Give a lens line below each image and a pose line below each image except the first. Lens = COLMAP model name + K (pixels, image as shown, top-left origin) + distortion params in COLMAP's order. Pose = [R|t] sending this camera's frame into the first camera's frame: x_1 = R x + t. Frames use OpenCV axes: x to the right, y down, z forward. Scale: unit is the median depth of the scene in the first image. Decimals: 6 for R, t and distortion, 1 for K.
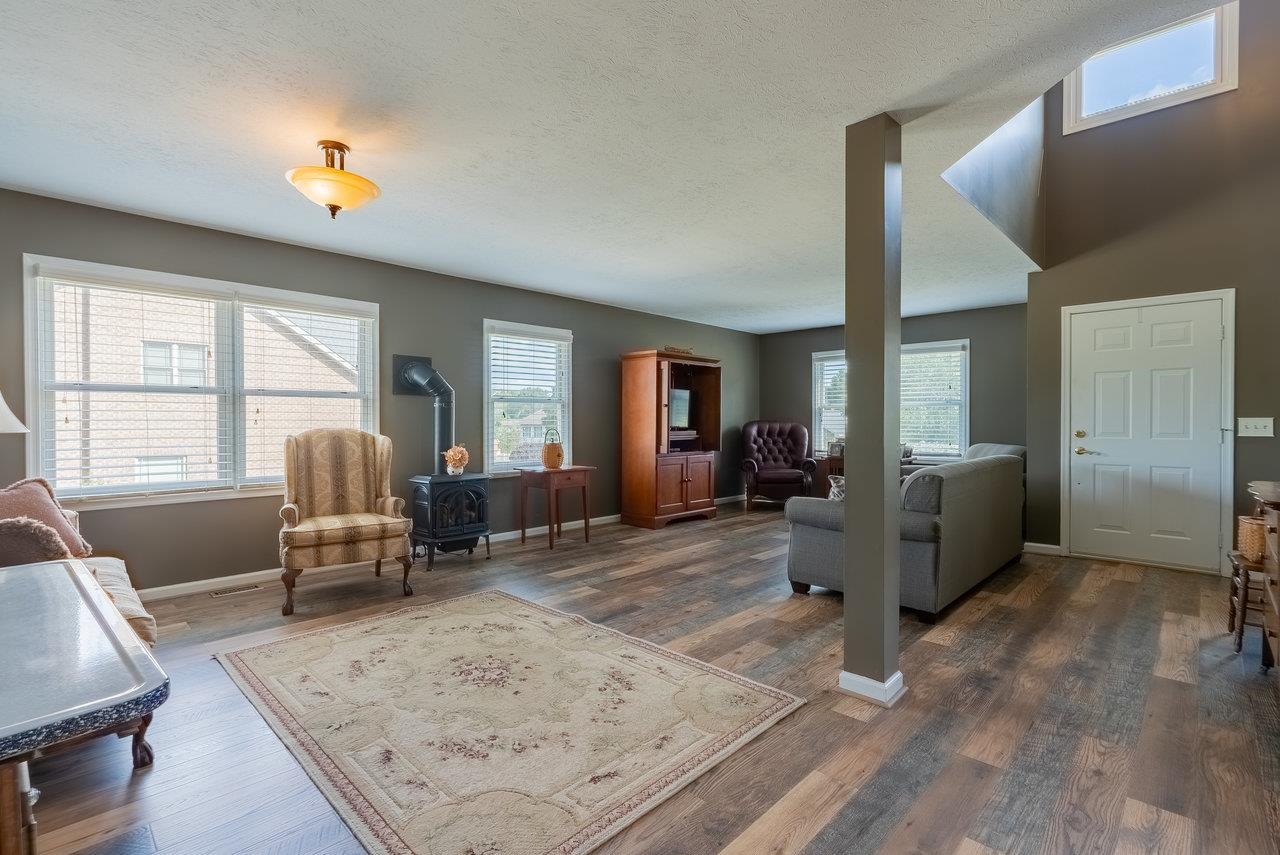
lens RADIAL K [[594.9, 0, 648.0], [0, 594.9, 425.2], [0, 0, 1]] dist [-0.012715, 0.002791]
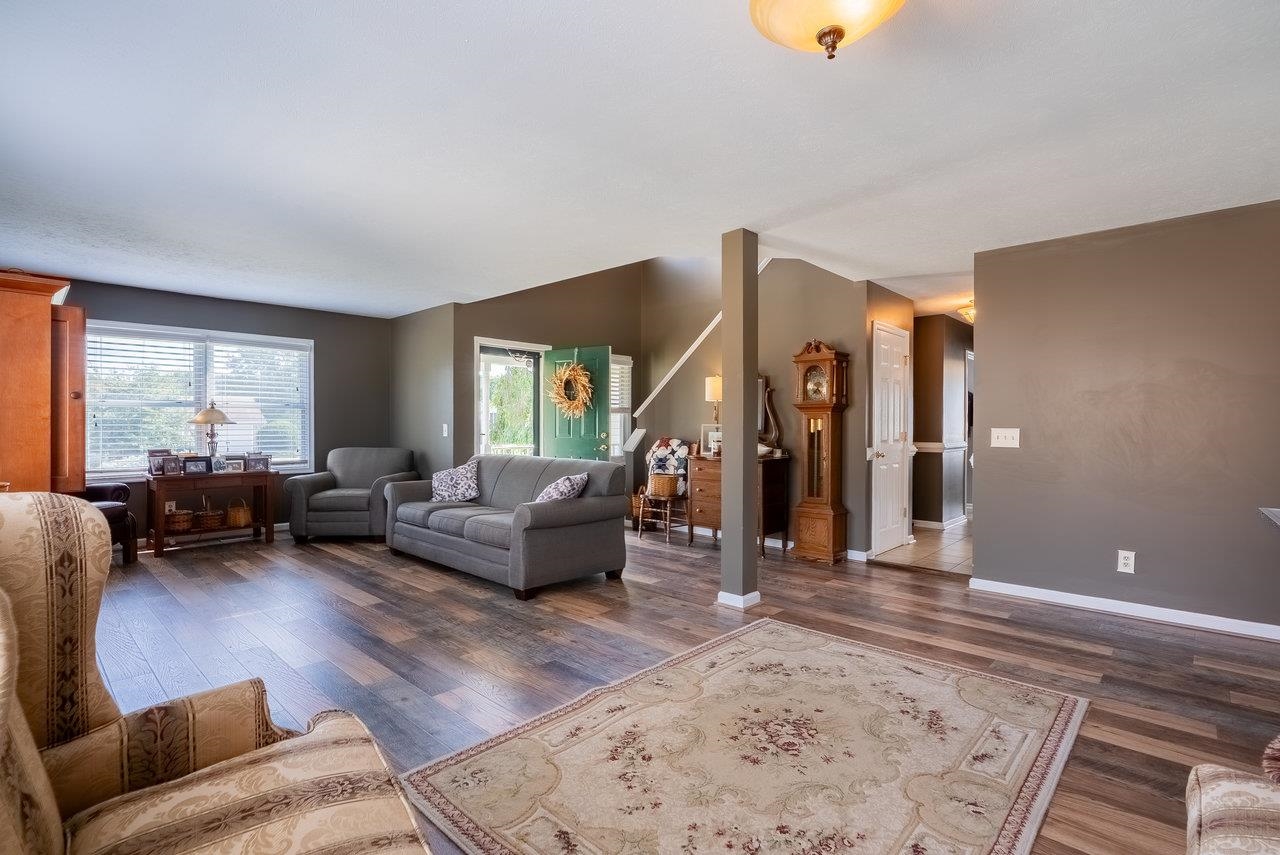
lens RADIAL K [[594.9, 0, 647.9], [0, 594.9, 429.2], [0, 0, 1]] dist [-0.012715, 0.002791]
pose [[-0.010428, -0.007813, 0.999915, -0.965591], [0.005576, 0.999953, 0.007871, -0.012436], [-0.999930, 0.005658, -0.010384, 1.053359]]
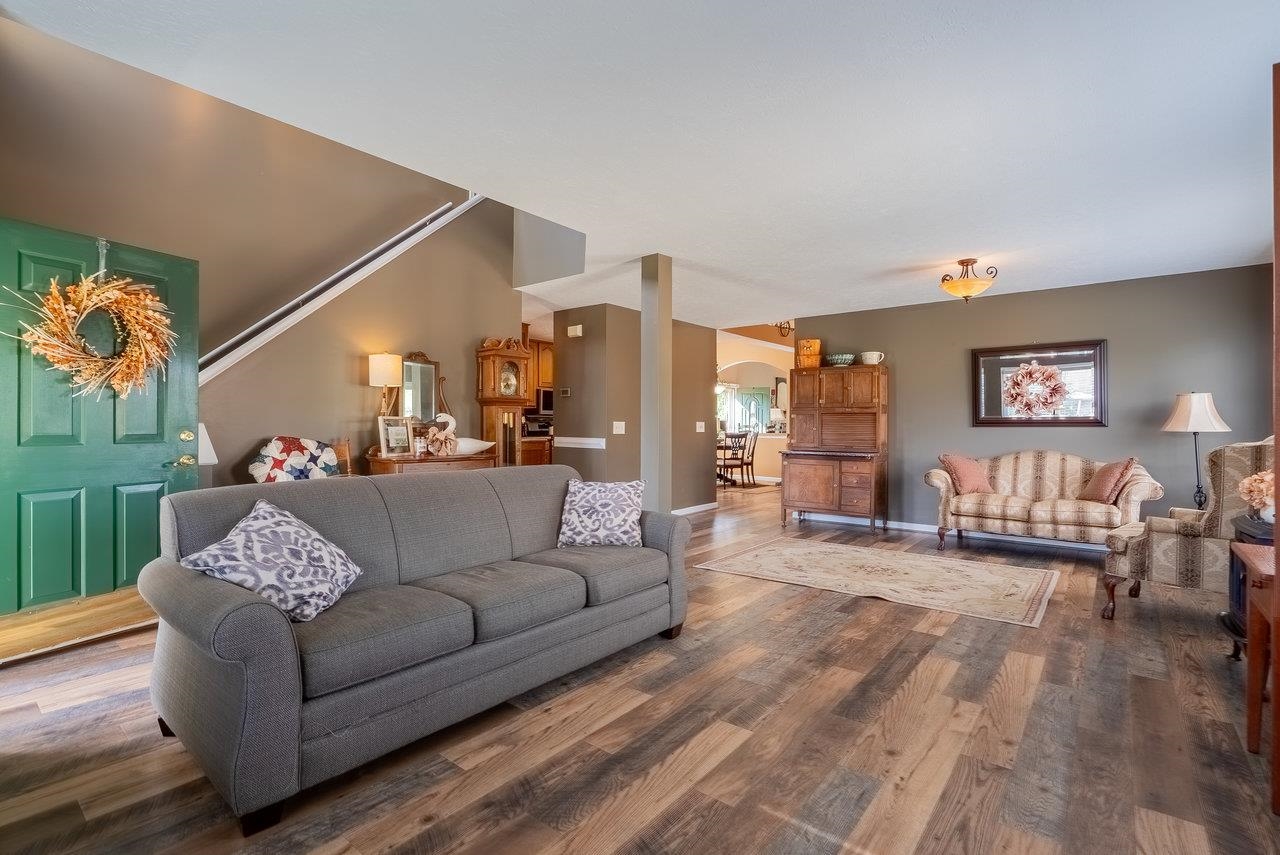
lens RADIAL K [[594.9, 0, 638.2], [0, 594.9, 422.9], [0, 0, 1]] dist [-0.012715, 0.002791]
pose [[-0.997414, -0.006123, -0.071610, 0.469397], [-0.006910, 0.999918, 0.010742, -0.016497], [0.071539, 0.011209, -0.997375, 2.342406]]
